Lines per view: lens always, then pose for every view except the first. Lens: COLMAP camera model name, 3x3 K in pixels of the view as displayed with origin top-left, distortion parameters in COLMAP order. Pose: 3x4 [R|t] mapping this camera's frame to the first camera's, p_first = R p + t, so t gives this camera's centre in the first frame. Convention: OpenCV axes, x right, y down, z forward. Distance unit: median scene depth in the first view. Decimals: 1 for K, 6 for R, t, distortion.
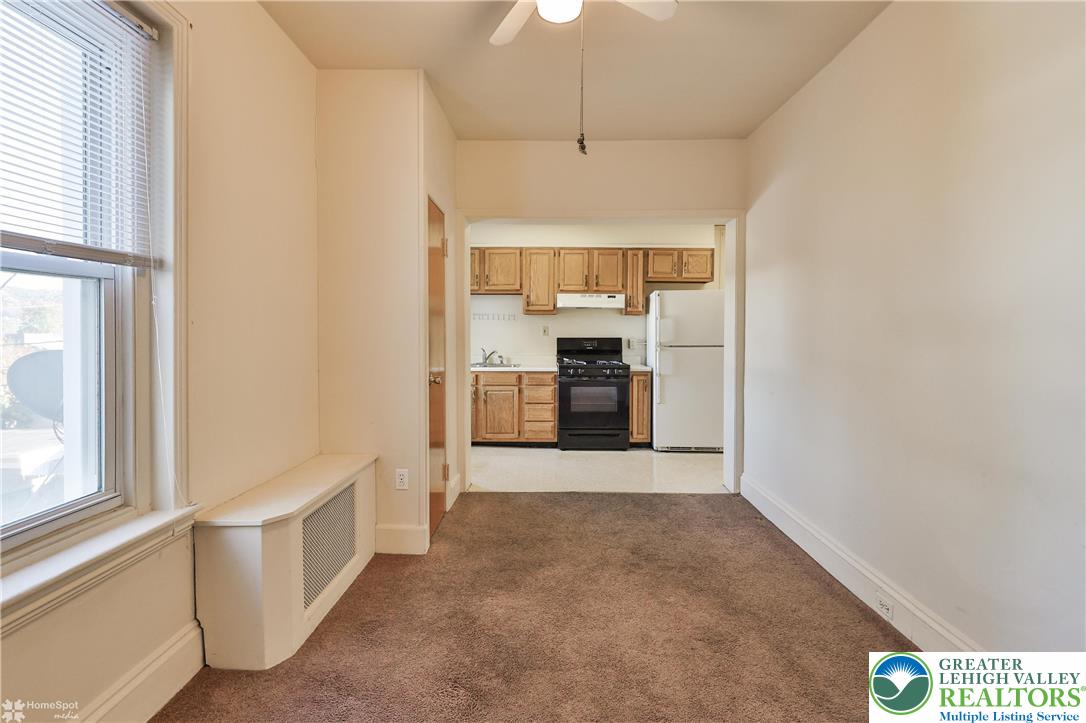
lens RADIAL K [[544.1, 0, 542.8], [0, 544.1, 343.8], [0, 0, 1]] dist [-0.001083, 0.000998]
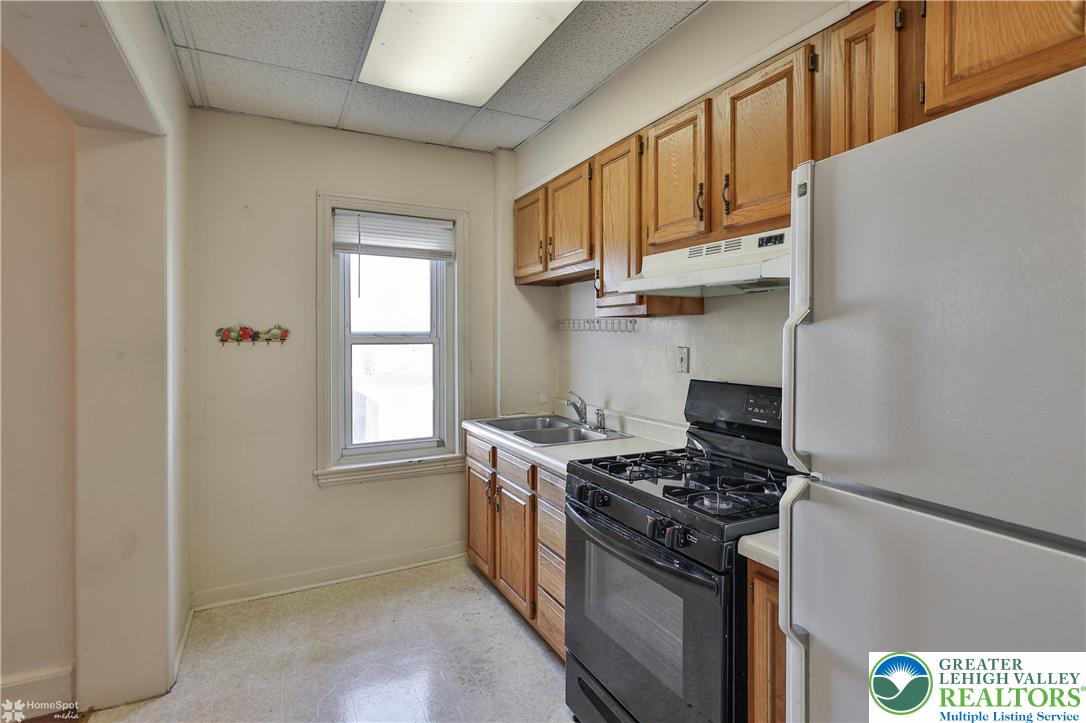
lens RADIAL K [[544.1, 0, 513.7], [0, 544.1, 338.1], [0, 0, 1]] dist [-0.001083, 0.000998]
pose [[0.454714, -0.002746, -0.890633, 0.316713], [-0.016248, 0.999803, -0.011378, -0.034964], [0.890489, 0.019645, 0.454580, 0.795945]]
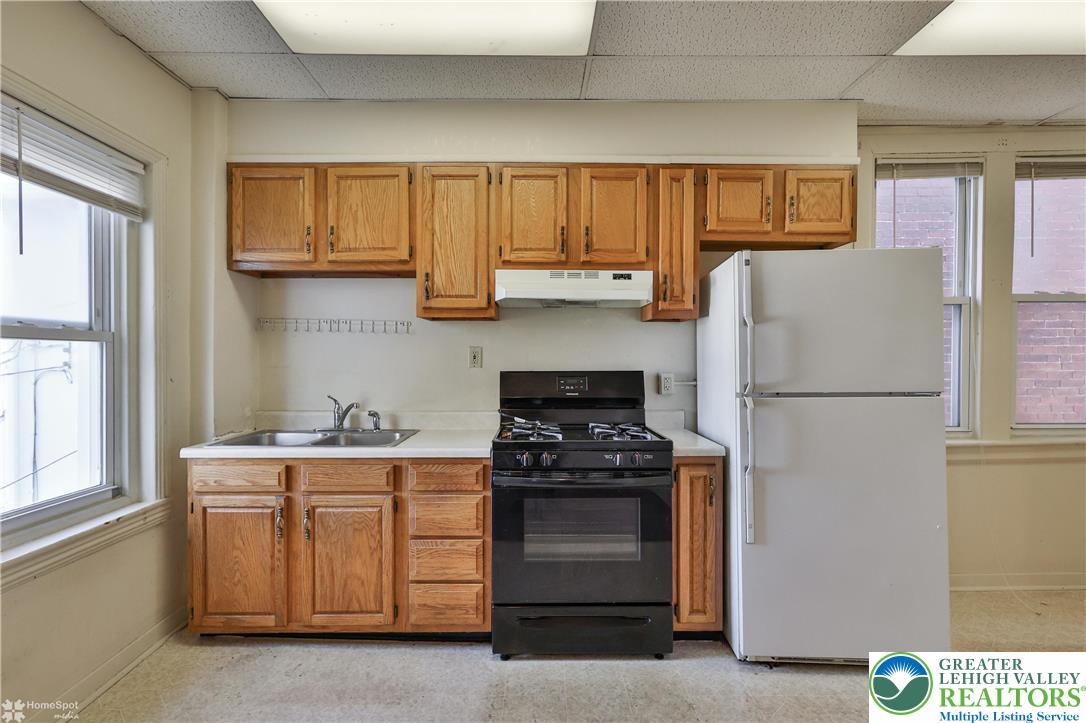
lens RADIAL K [[544.1, 0, 551.9], [0, 544.1, 362.2], [0, 0, 1]] dist [-0.001083, 0.000998]
pose [[0.999098, -0.002808, 0.042361, 0.054586], [0.003505, 0.999860, -0.016368, -0.012164], [-0.042309, 0.016502, 0.998968, 0.593101]]
